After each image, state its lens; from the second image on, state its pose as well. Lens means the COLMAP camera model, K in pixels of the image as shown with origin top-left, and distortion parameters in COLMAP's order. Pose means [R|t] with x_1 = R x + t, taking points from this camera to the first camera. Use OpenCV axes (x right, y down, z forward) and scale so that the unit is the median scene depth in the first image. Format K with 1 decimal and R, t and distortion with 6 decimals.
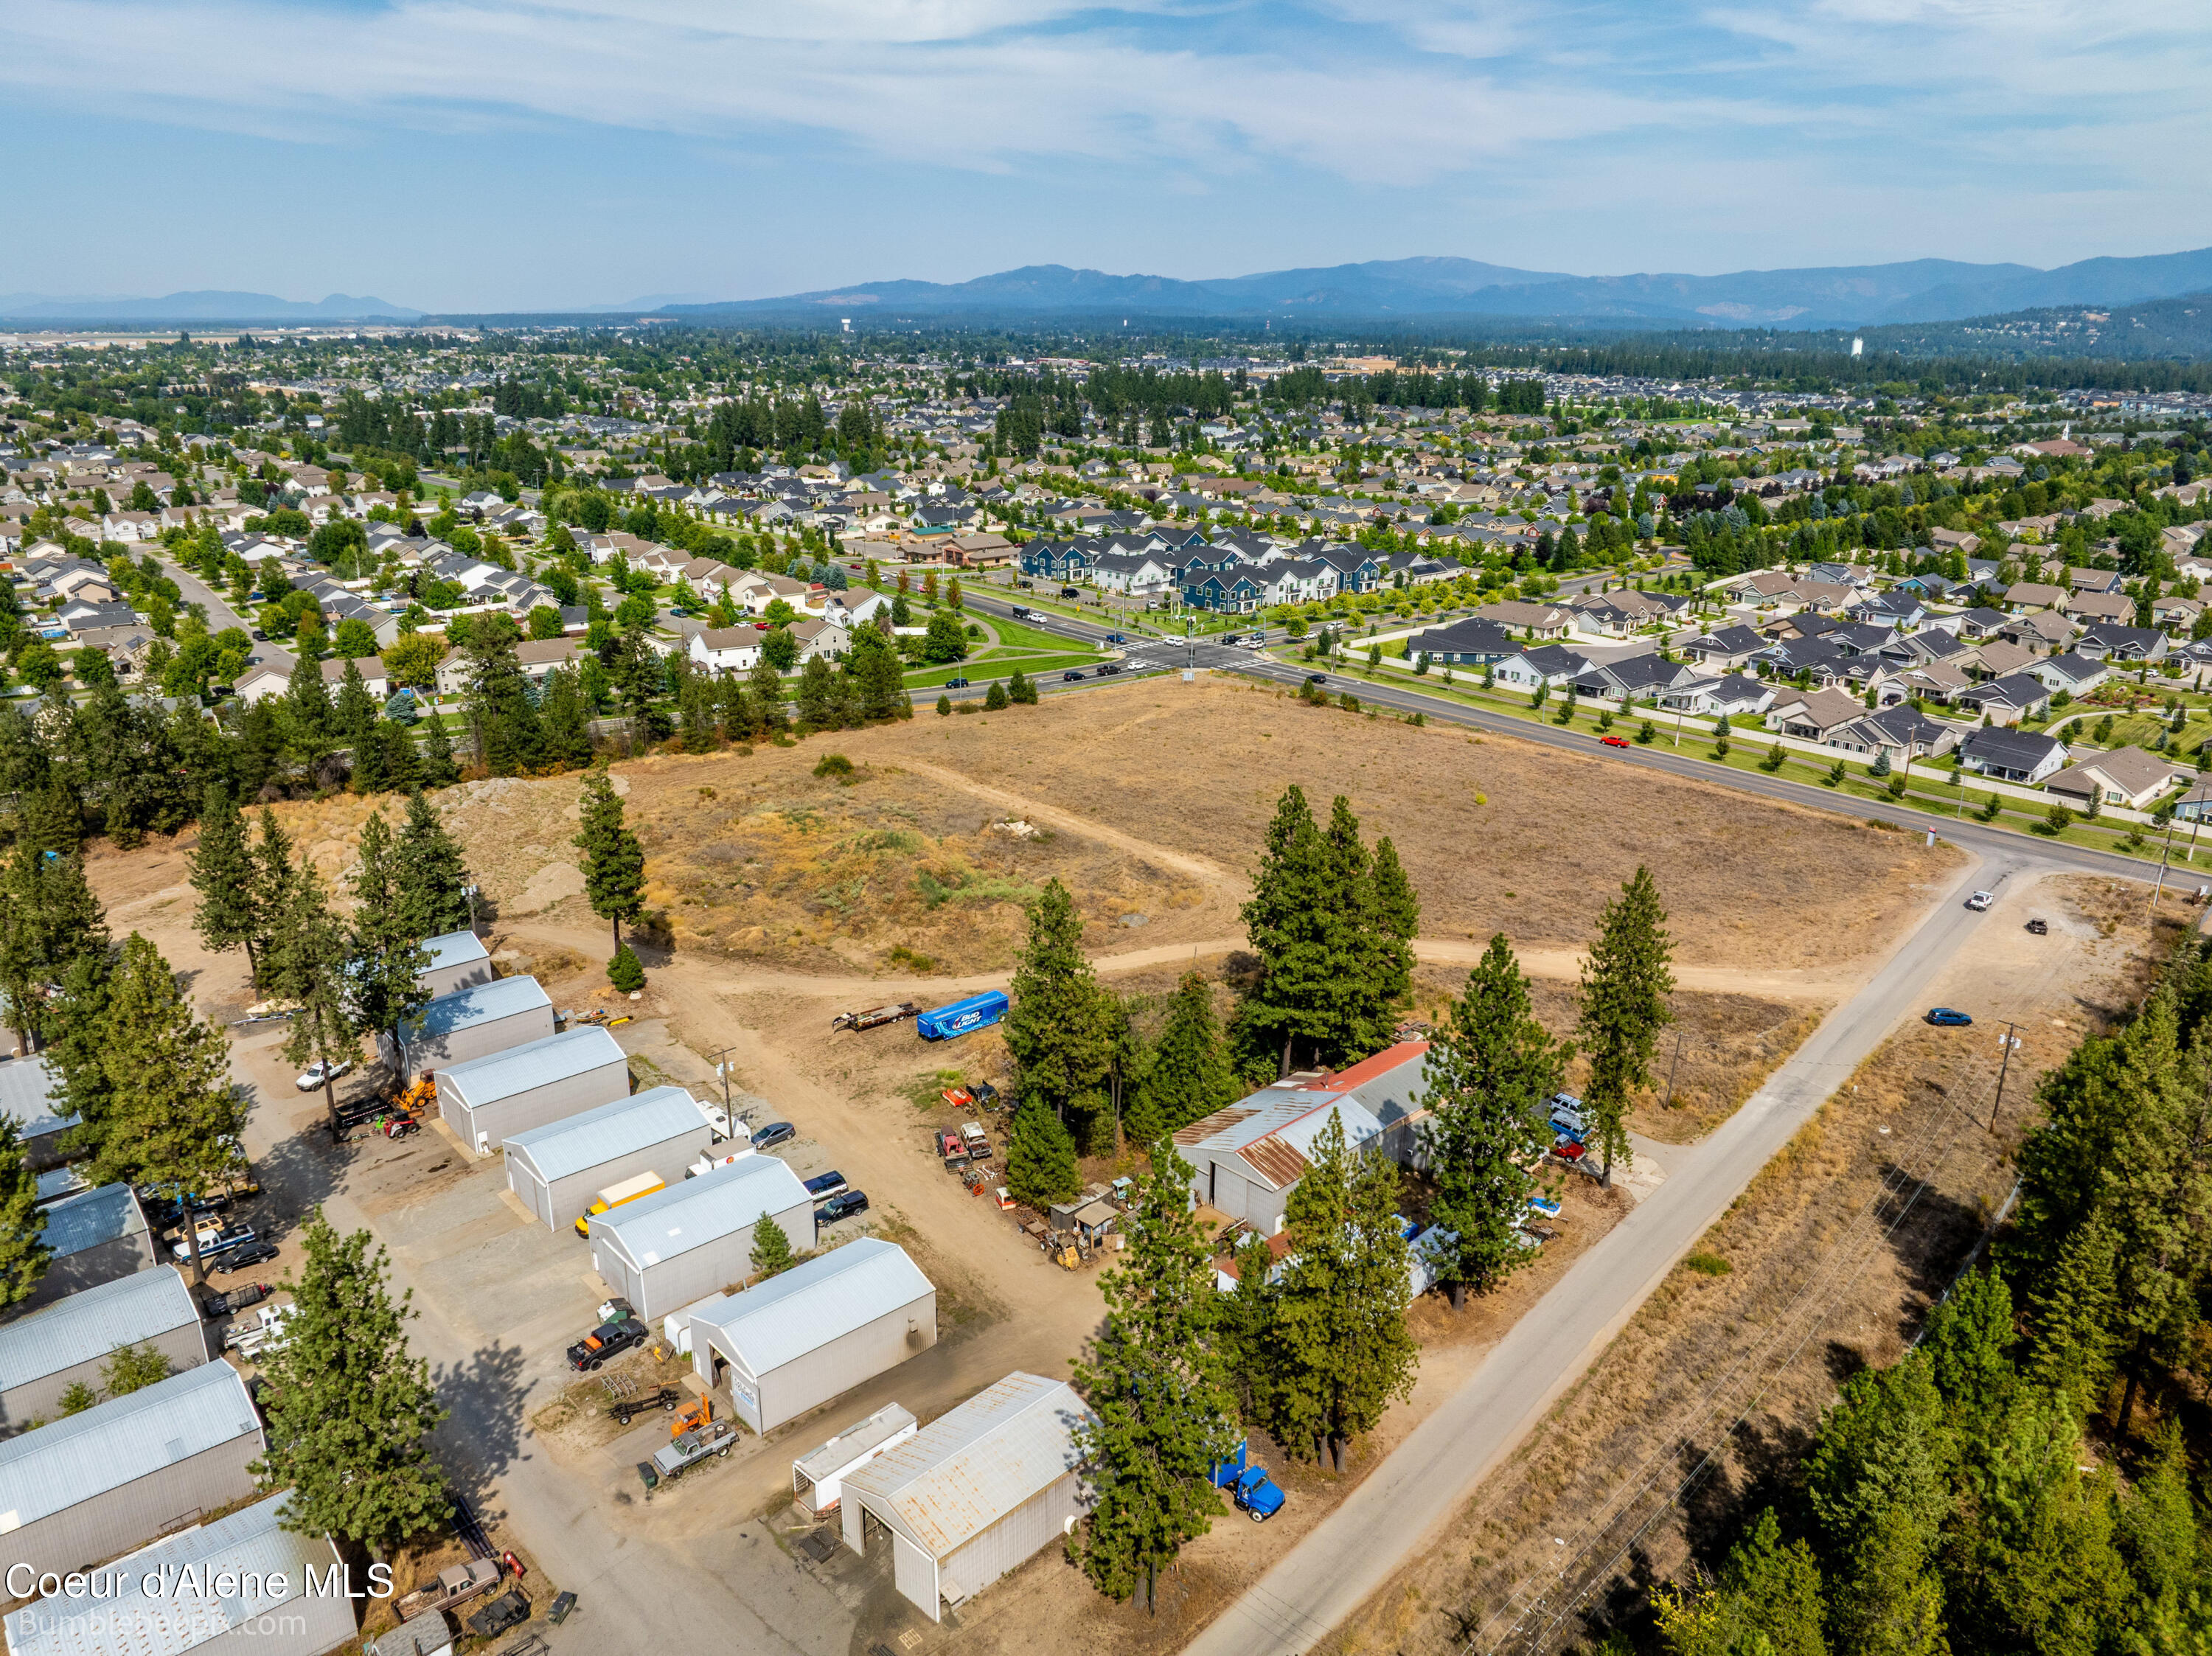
lens RADIAL K [[1566.4, 0, 1106.0], [0, 1566.4, 828.0], [0, 0, 1]] dist [-0.029590, -0.000093]
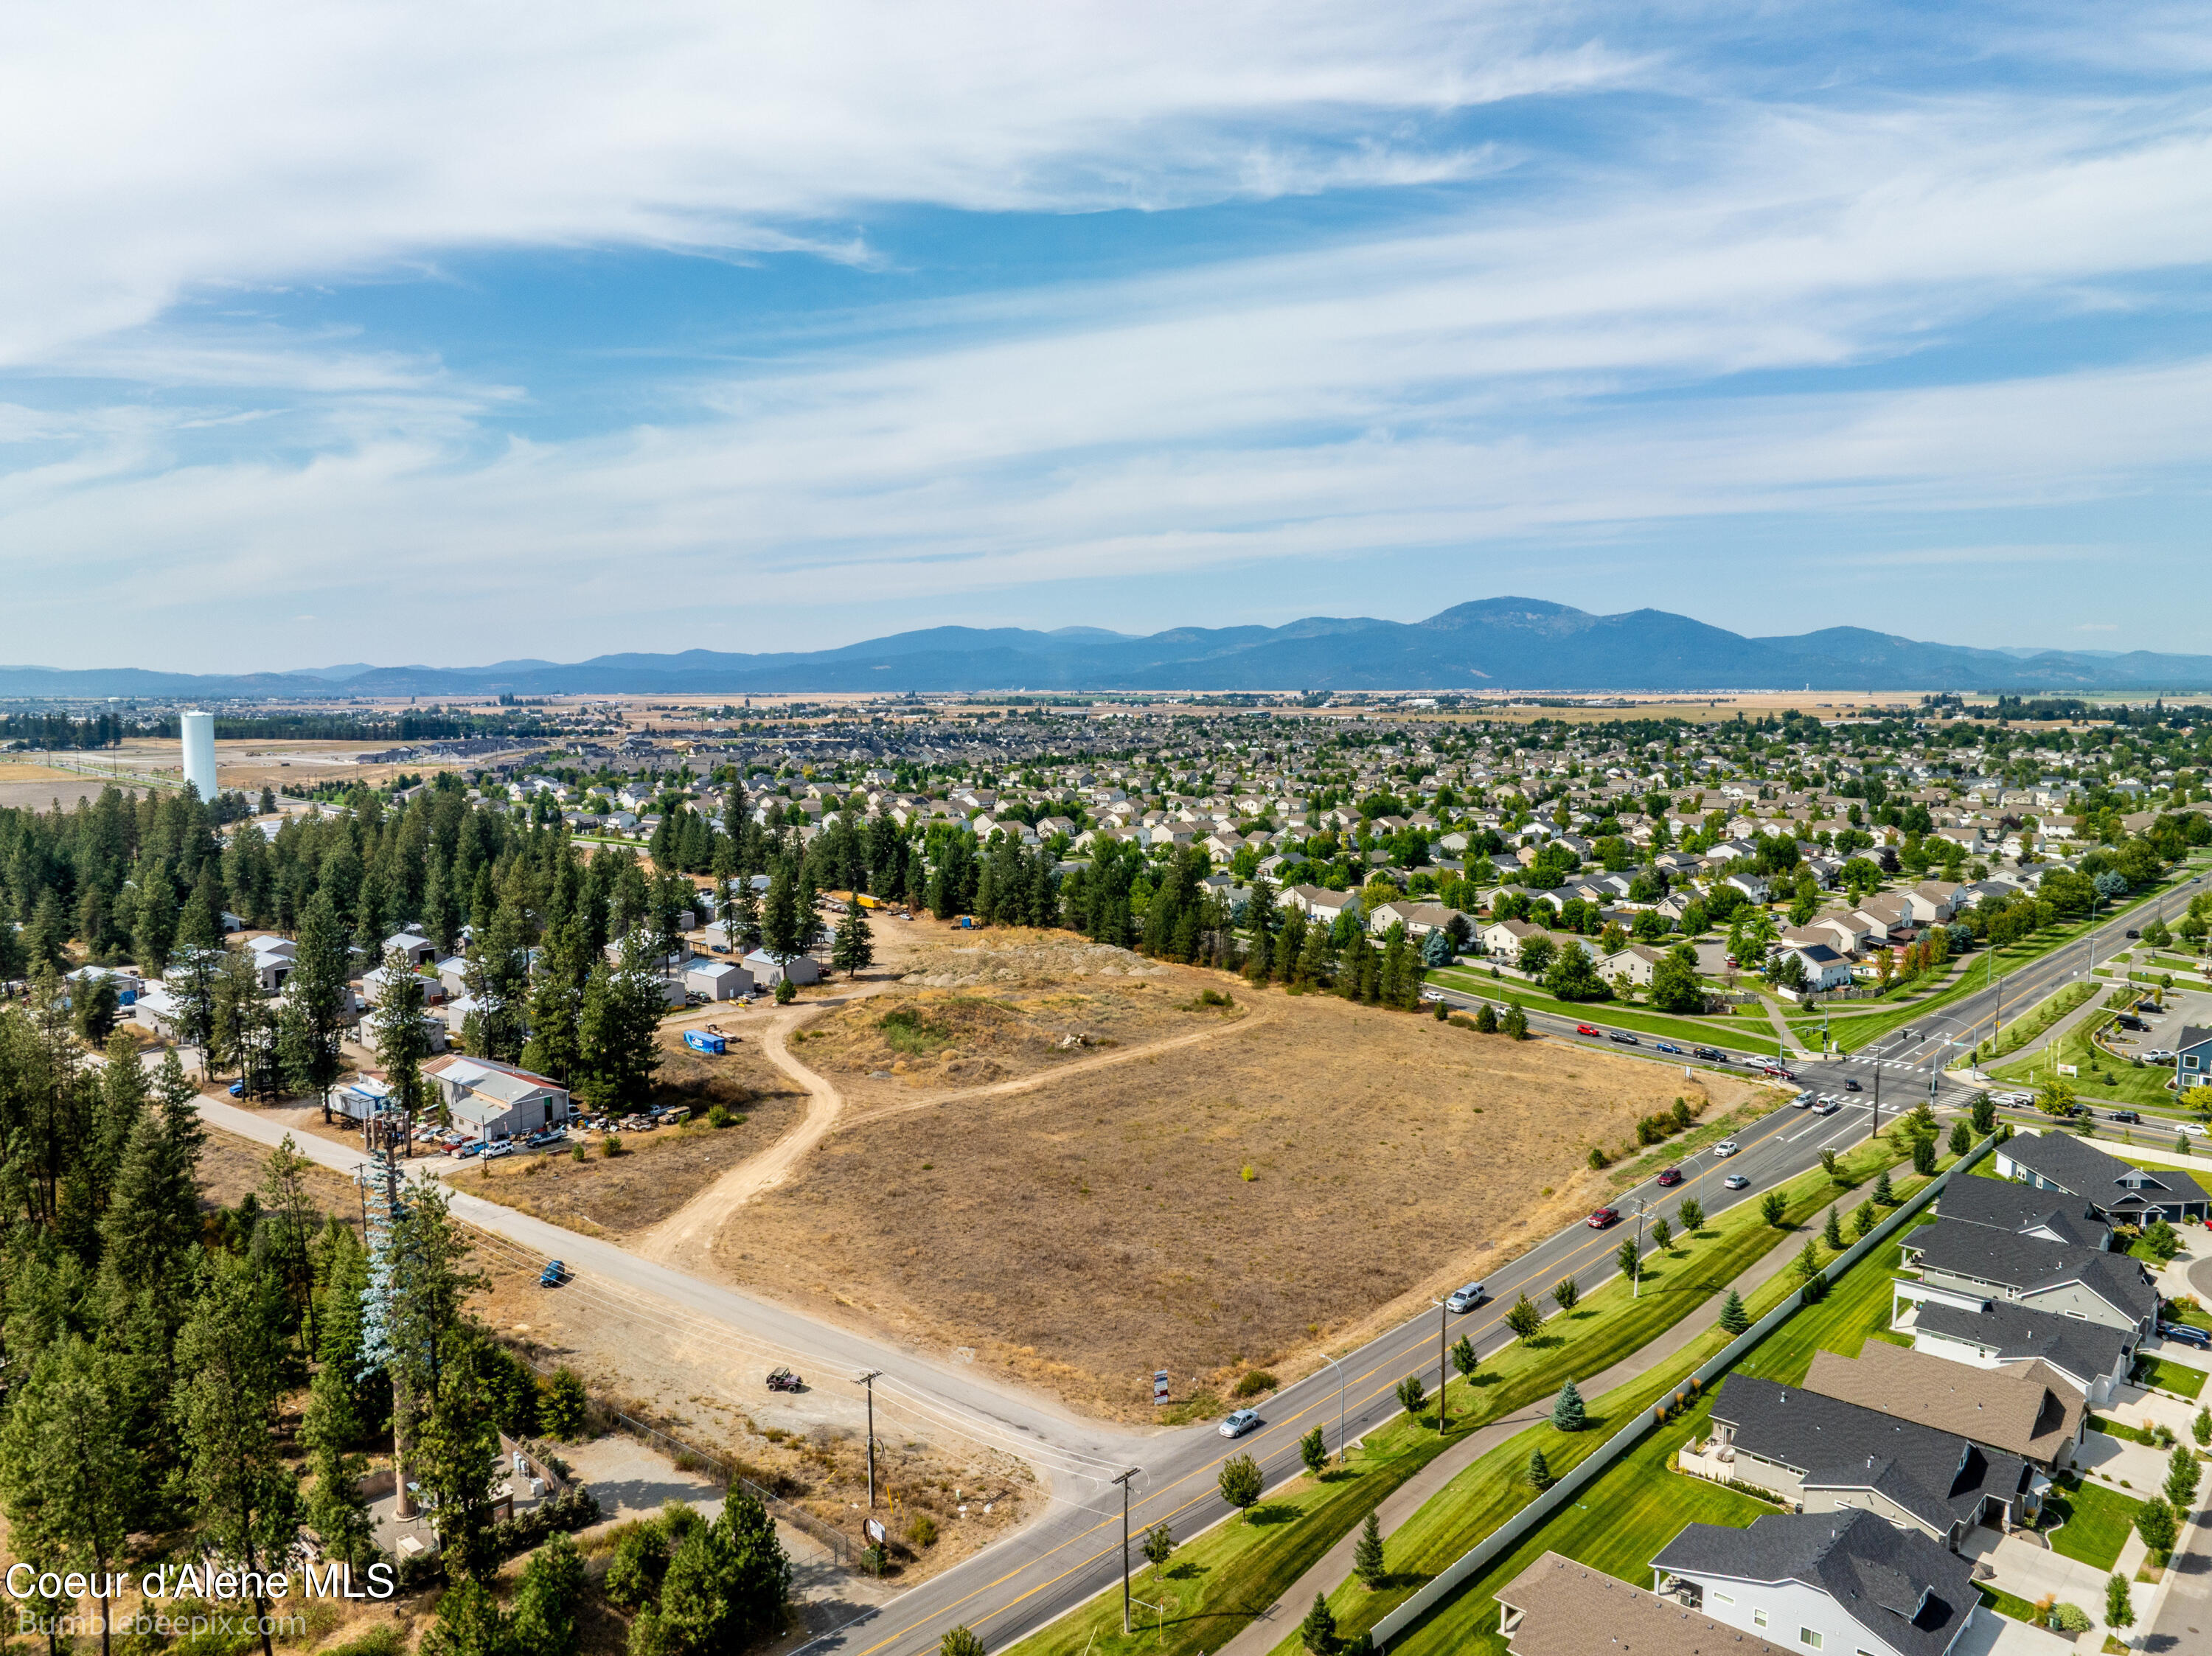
lens RADIAL K [[1559.0, 0, 1106.0], [0, 1559.0, 828.0], [0, 0, 1]] dist [-0.036212, 0.001112]
pose [[0.042737, 0.073651, -0.996368, 0.190199], [-0.302160, 0.951529, 0.057376, -0.039396], [0.952299, 0.298610, 0.062920, 0.147616]]
